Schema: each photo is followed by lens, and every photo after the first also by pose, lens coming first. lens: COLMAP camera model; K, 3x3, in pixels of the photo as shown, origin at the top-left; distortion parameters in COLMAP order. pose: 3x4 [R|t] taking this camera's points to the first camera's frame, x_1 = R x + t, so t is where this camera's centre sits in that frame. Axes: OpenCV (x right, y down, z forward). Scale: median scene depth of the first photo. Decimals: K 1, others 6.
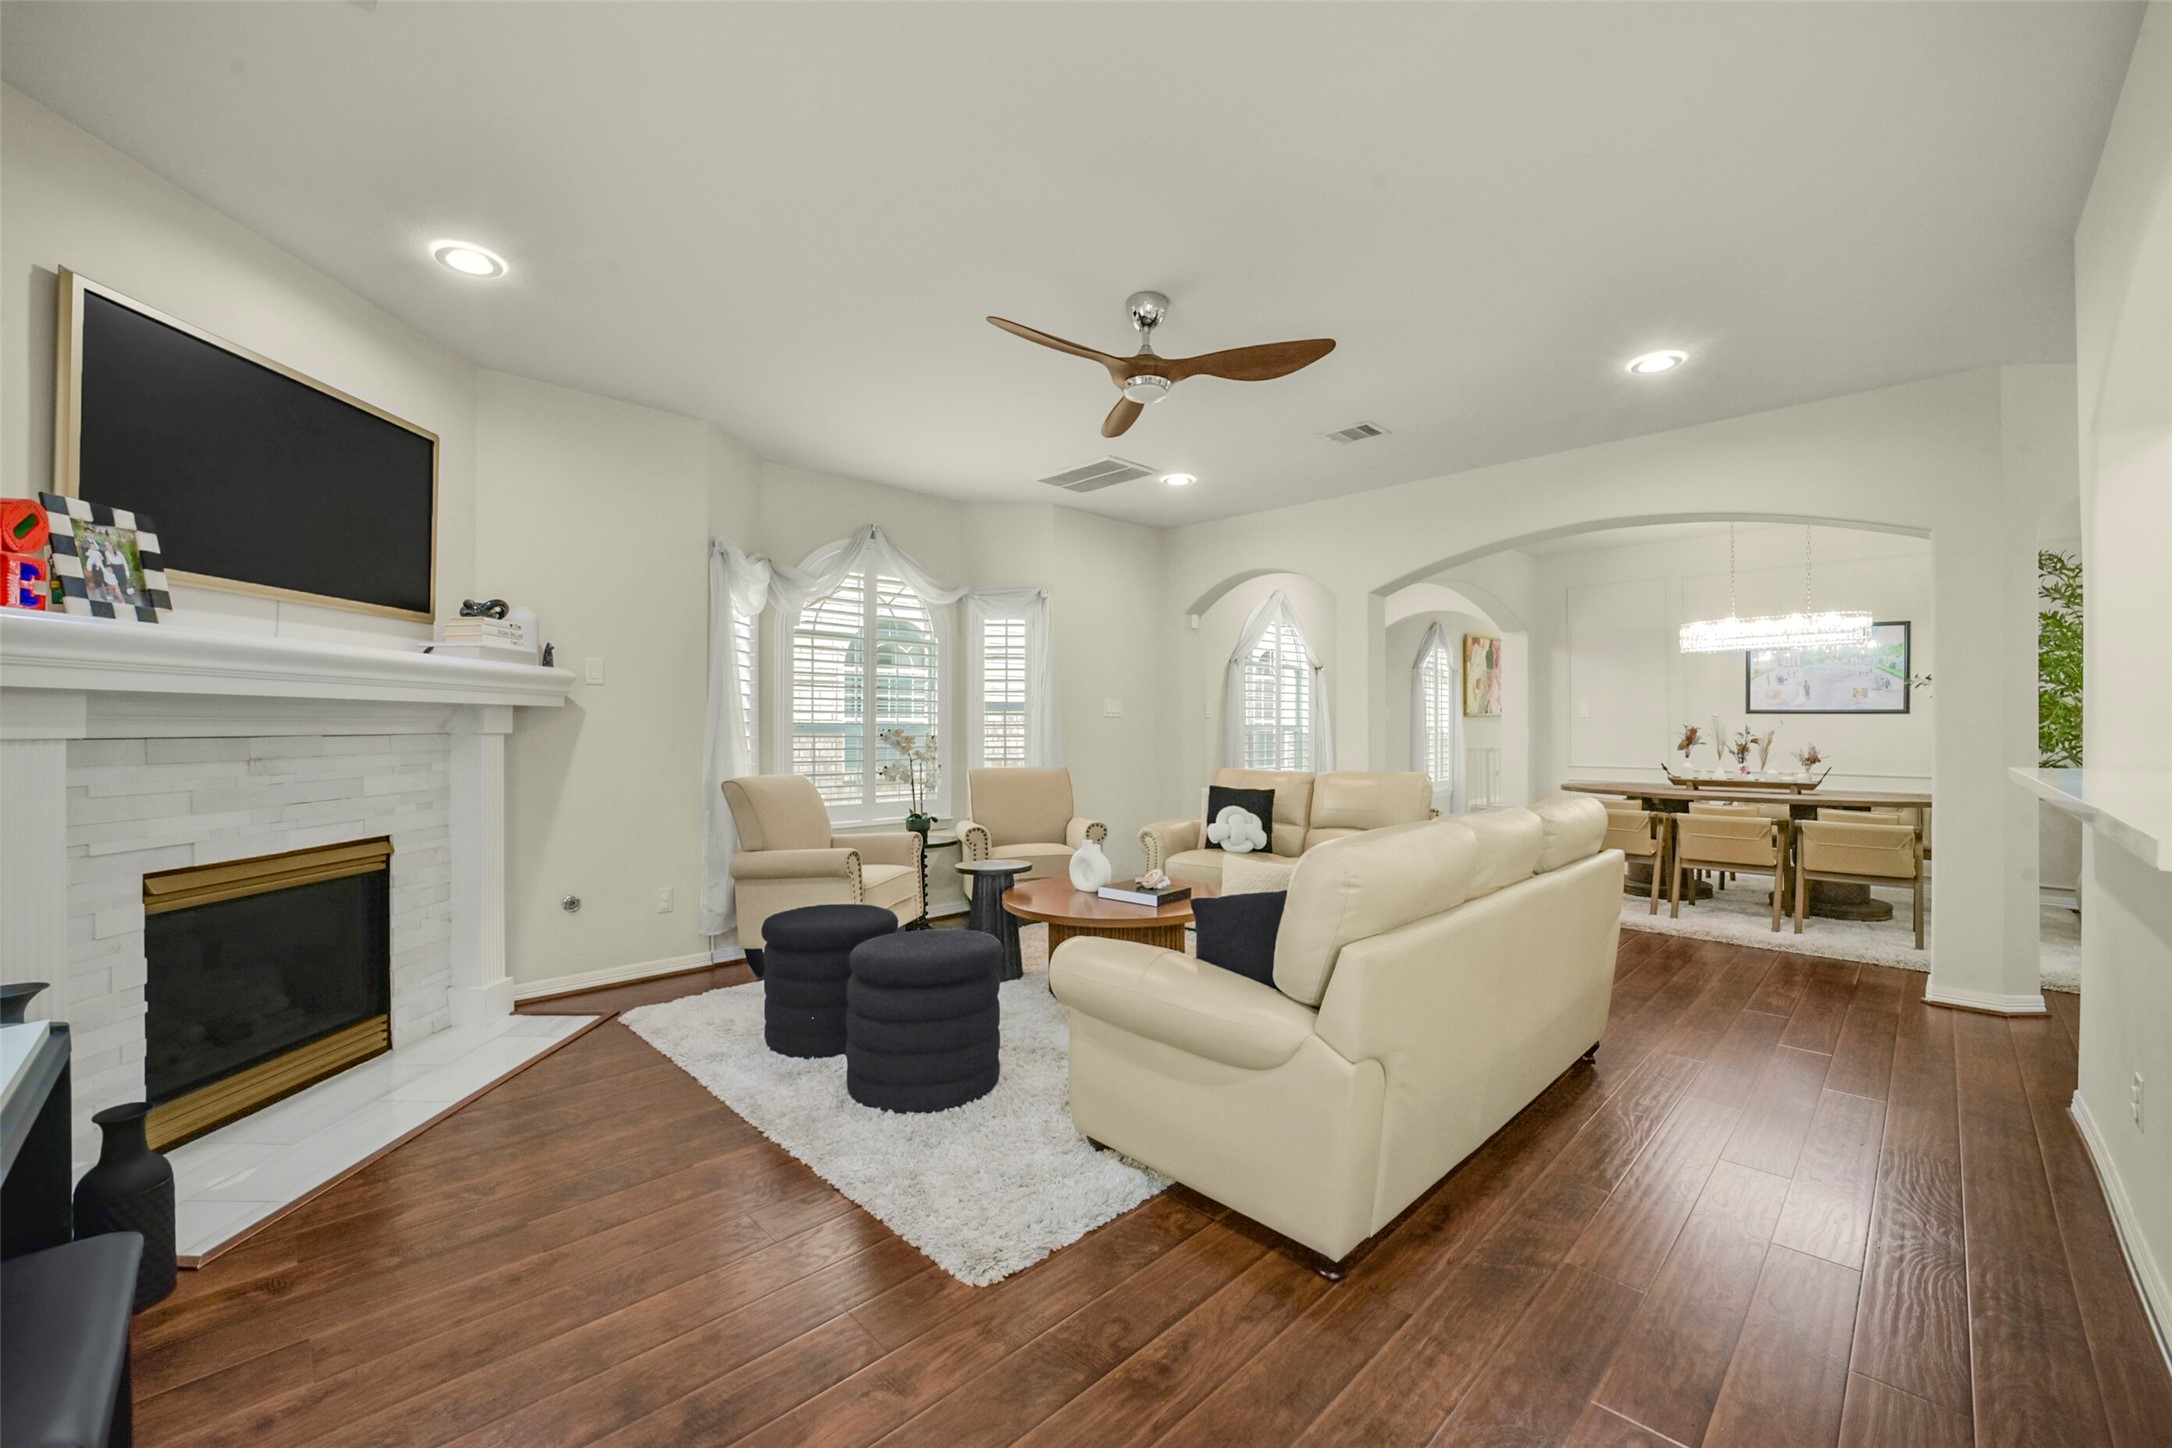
lens RADIAL K [[864.5, 0, 1075.7], [0, 864.5, 723.3], [0, 0, 1]] dist [-0.034314, 0.008046]
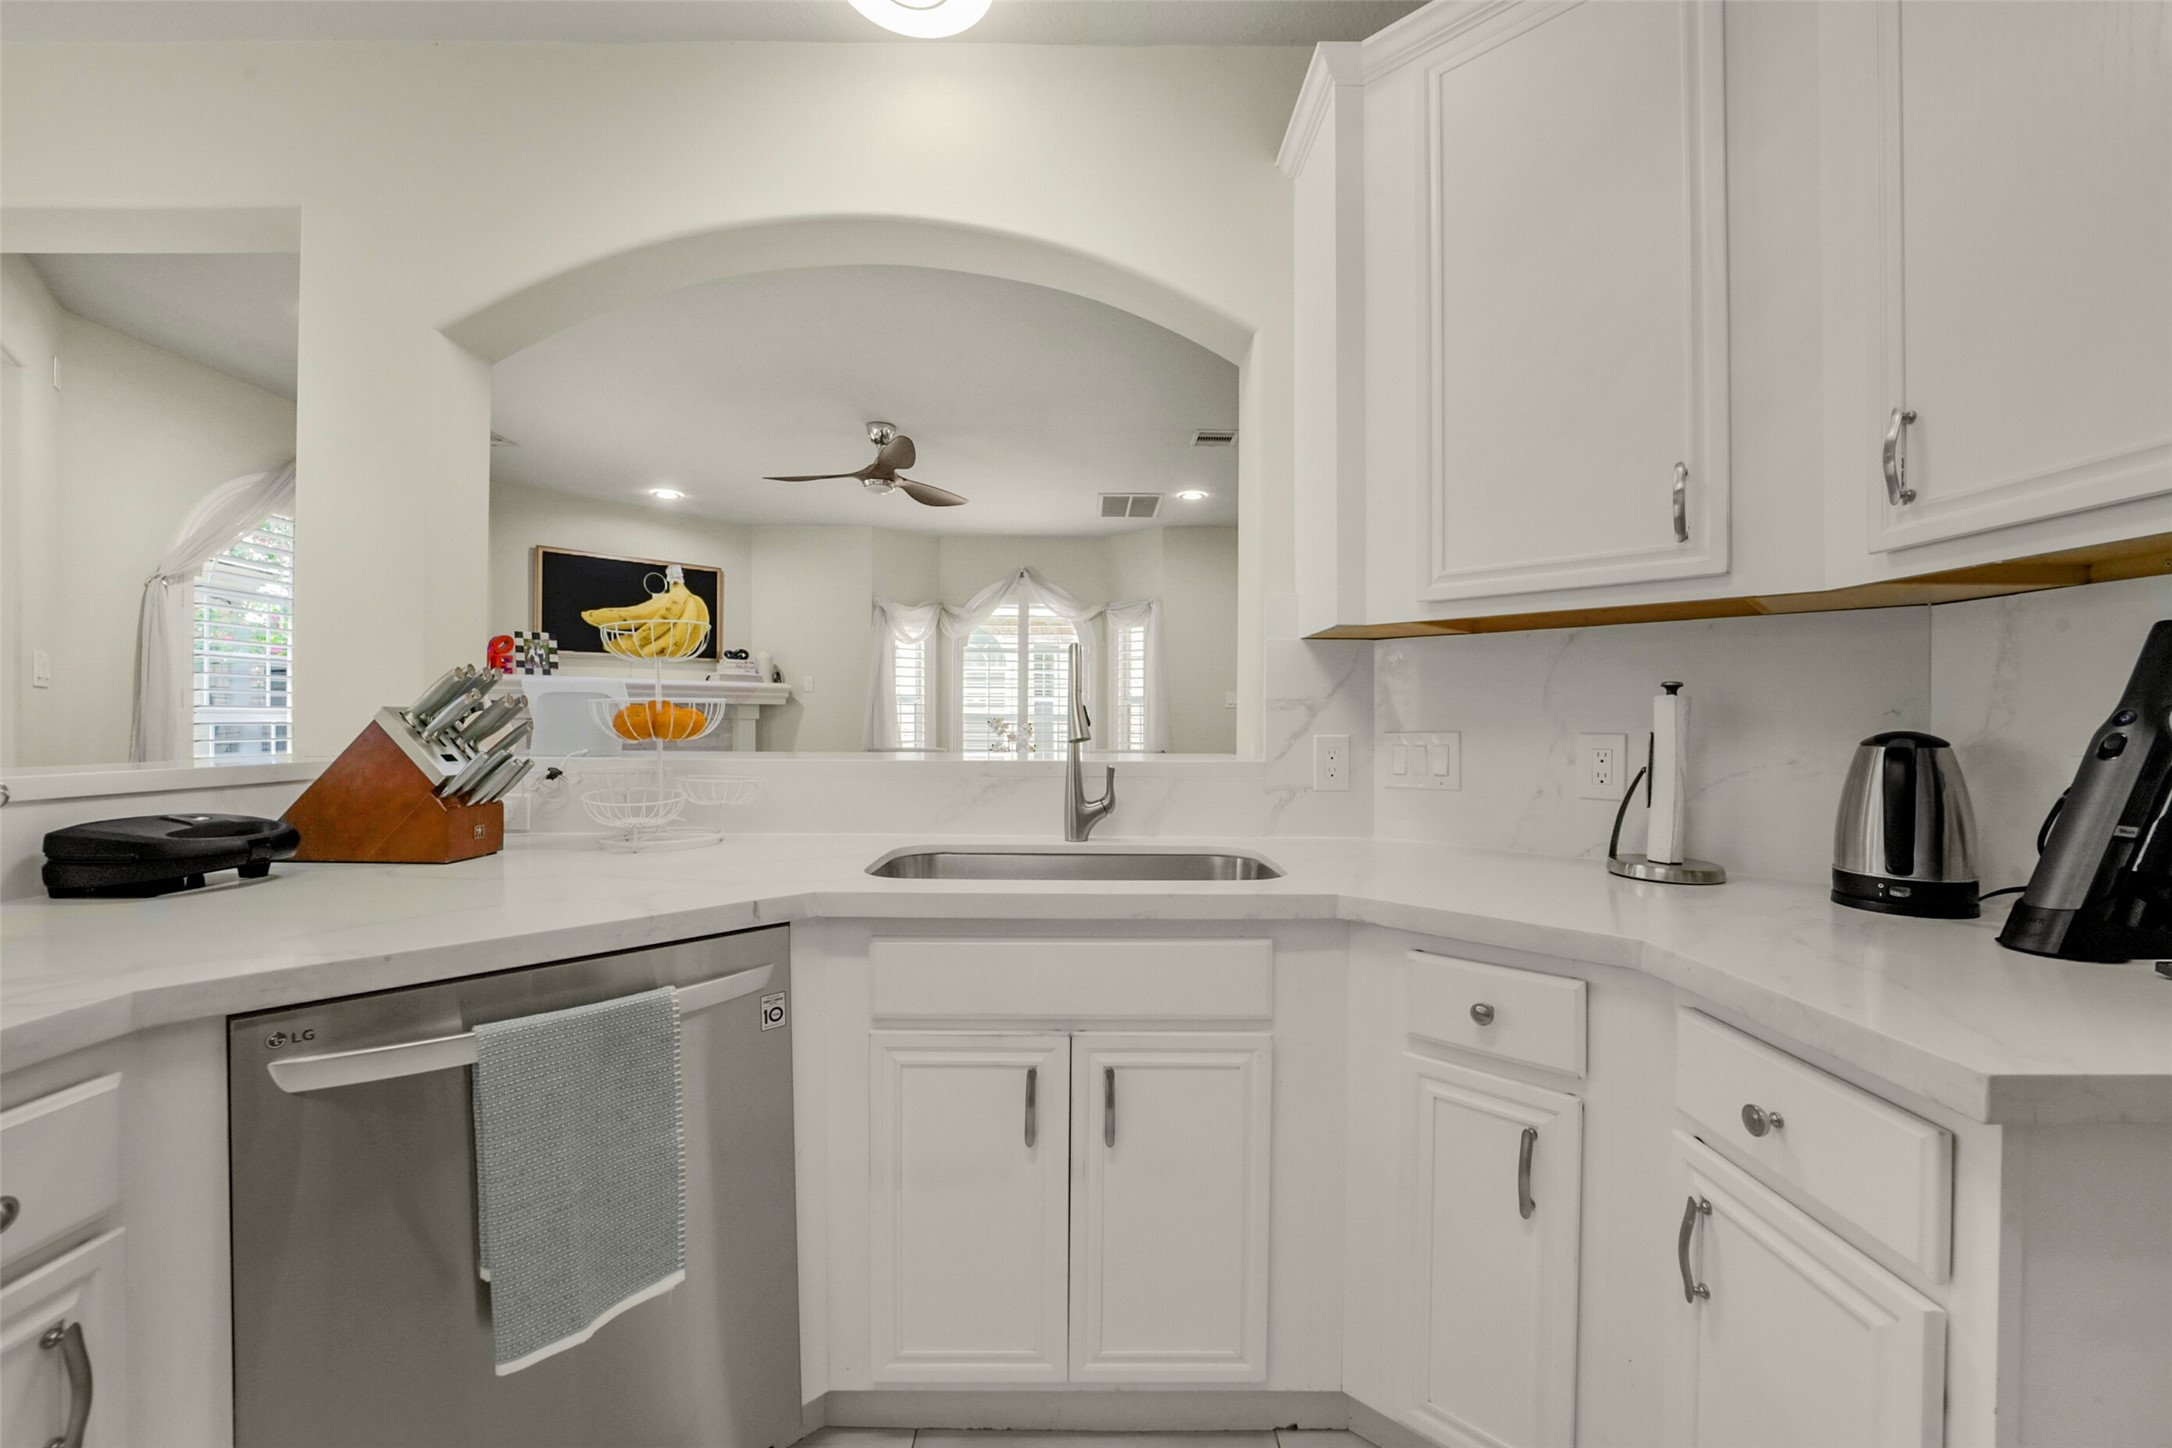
lens RADIAL K [[864.5, 0, 1075.7], [0, 864.5, 723.3], [0, 0, 1]] dist [-0.034314, 0.008046]
pose [[0.731462, 0.005153, -0.681863, 1.857194], [0.000007, 0.999971, 0.007565, 0.009888], [0.681882, -0.005538, 0.731441, 0.167681]]
